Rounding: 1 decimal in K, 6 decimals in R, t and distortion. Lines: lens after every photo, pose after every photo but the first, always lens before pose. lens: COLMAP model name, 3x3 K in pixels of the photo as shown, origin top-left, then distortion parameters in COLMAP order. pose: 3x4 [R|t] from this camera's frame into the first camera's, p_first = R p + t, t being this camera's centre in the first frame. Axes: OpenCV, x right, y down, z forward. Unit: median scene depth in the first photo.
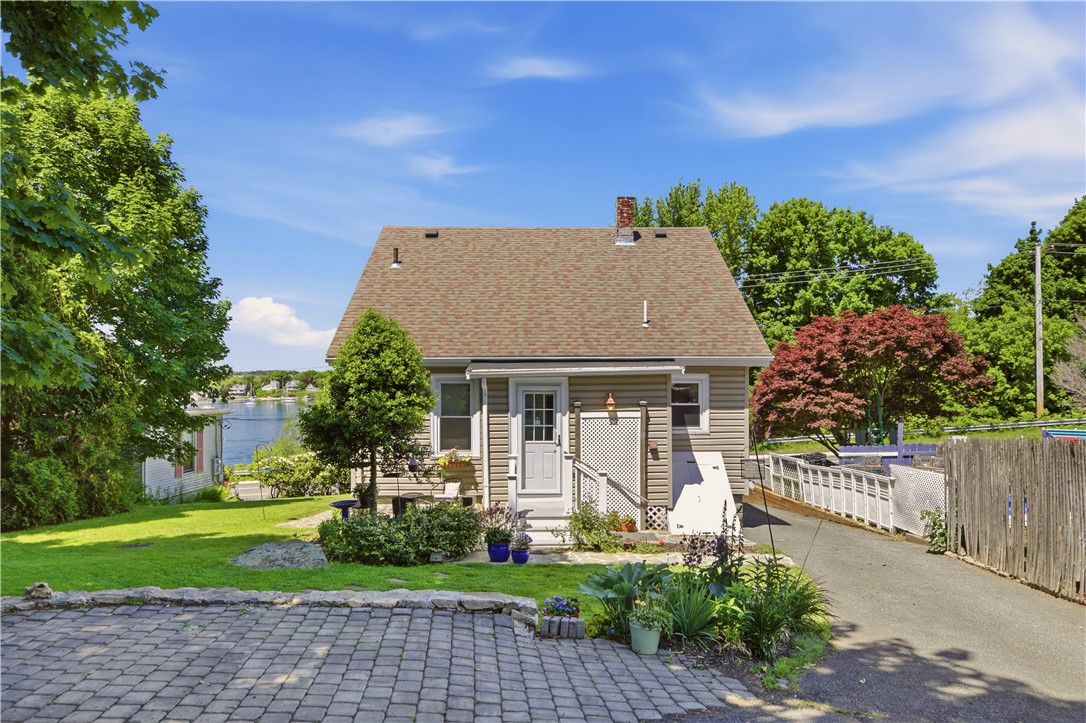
lens RADIAL K [[720.4, 0, 544.5], [0, 720.4, 390.7], [0, 0, 1]] dist [0.001207, 0.002696]
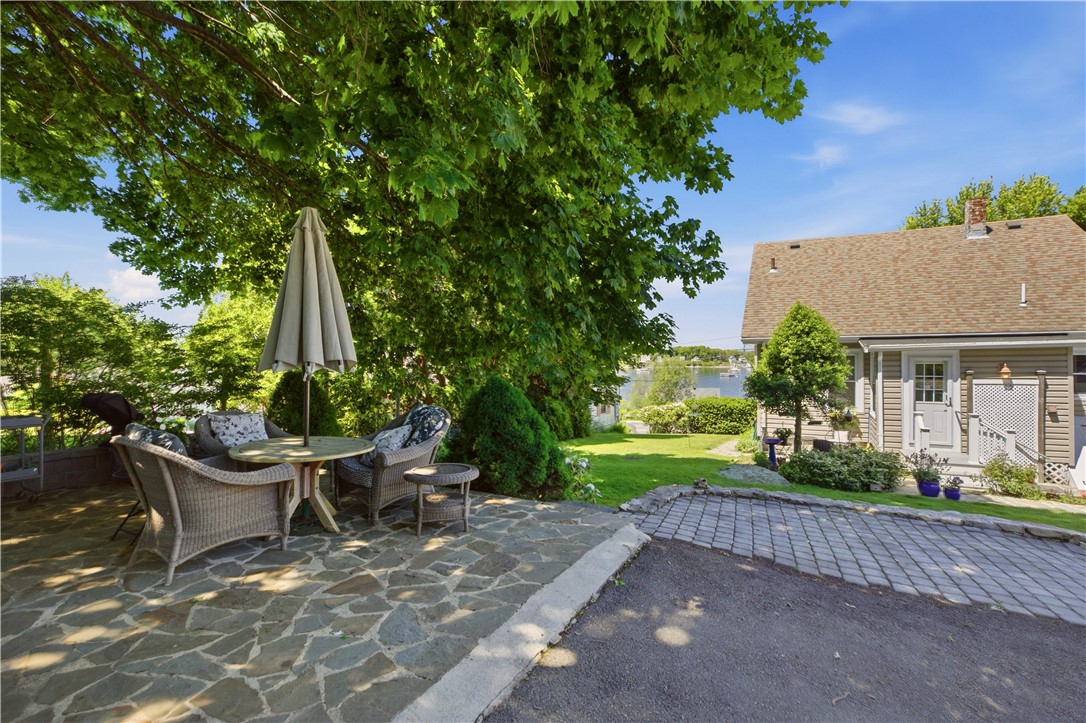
lens RADIAL K [[504.4, 0, 554.0], [0, 504.4, 357.7], [0, 0, 1]] dist [-0.000856, 0.000130]
pose [[0.895853, -0.002014, -0.444346, -0.200688], [-0.001841, 0.999964, -0.008245, 0.001997], [0.444347, 0.008205, 0.895817, -0.066906]]
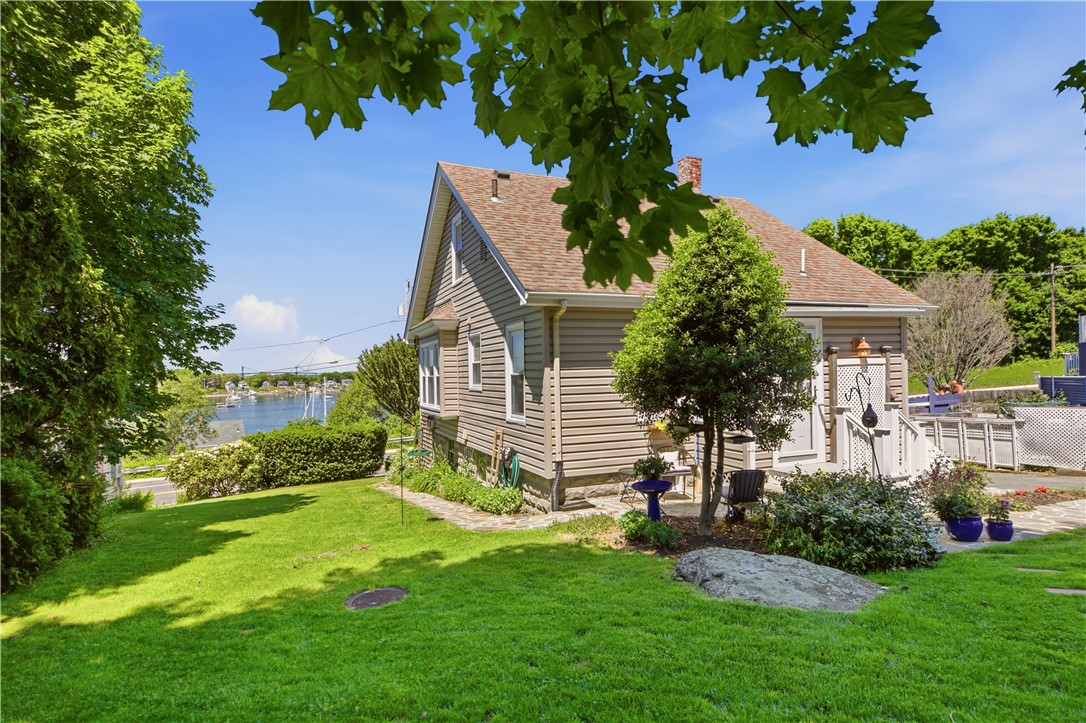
lens RADIAL K [[588.0, 0, 543.8], [0, 588.0, 373.6], [0, 0, 1]] dist [-0.000678, 0.000111]
pose [[0.930205, -0.018808, 0.366557, -0.533179], [0.025605, 0.999578, -0.013689, 0.047836], [-0.366145, 0.022120, 0.930295, 0.463722]]
